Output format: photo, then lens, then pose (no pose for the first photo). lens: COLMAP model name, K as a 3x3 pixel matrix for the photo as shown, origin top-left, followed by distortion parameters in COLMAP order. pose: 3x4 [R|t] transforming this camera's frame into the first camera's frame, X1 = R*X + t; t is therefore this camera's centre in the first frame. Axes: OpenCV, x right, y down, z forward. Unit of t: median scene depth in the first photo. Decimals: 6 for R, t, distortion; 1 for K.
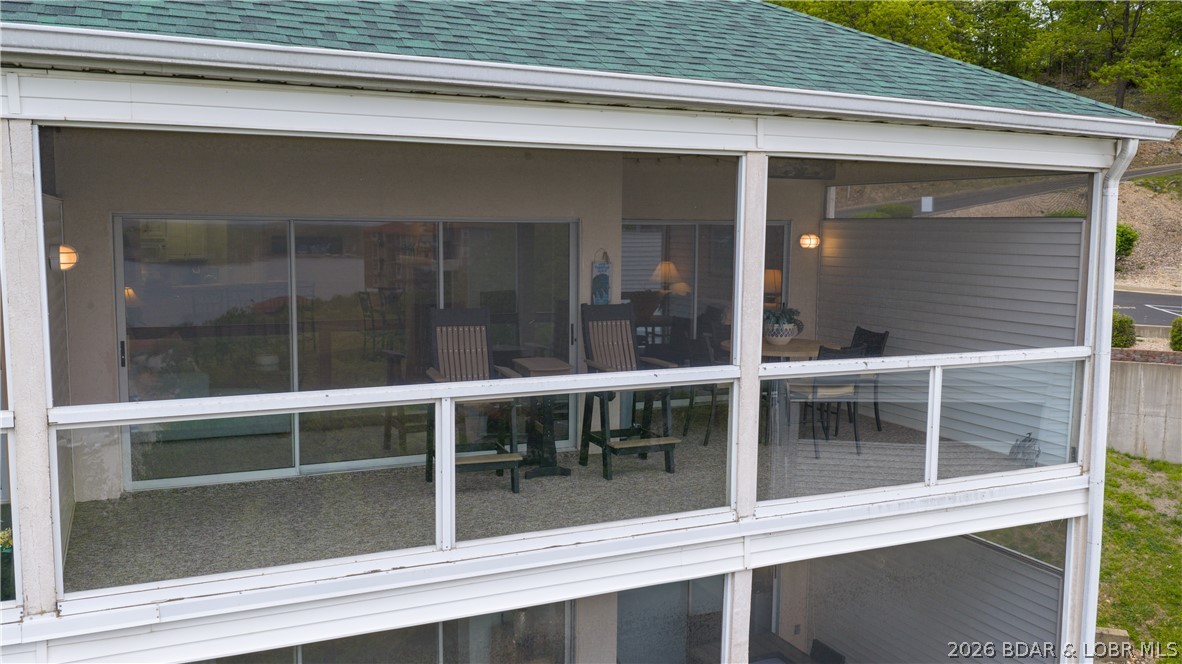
lens RADIAL K [[988.1, 0, 591.4], [0, 988.1, 332.1], [0, 0, 1]] dist [0.009864, 0.002651]
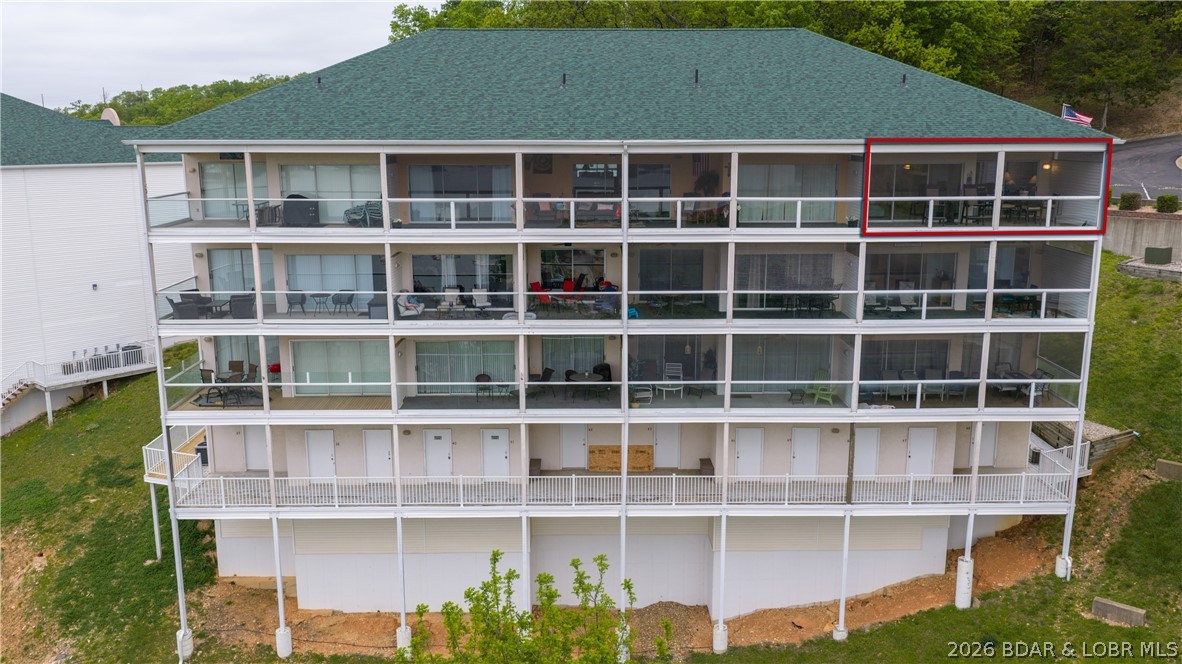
lens RADIAL K [[988.1, 0, 589.5], [0, 988.1, 333.5], [0, 0, 1]] dist [0.009864, 0.002651]
pose [[0.917556, 0.067124, -0.391901, 0.212664], [-0.030247, 0.994575, 0.099531, 0.221106], [0.396455, -0.079471, 0.914608, -3.333619]]
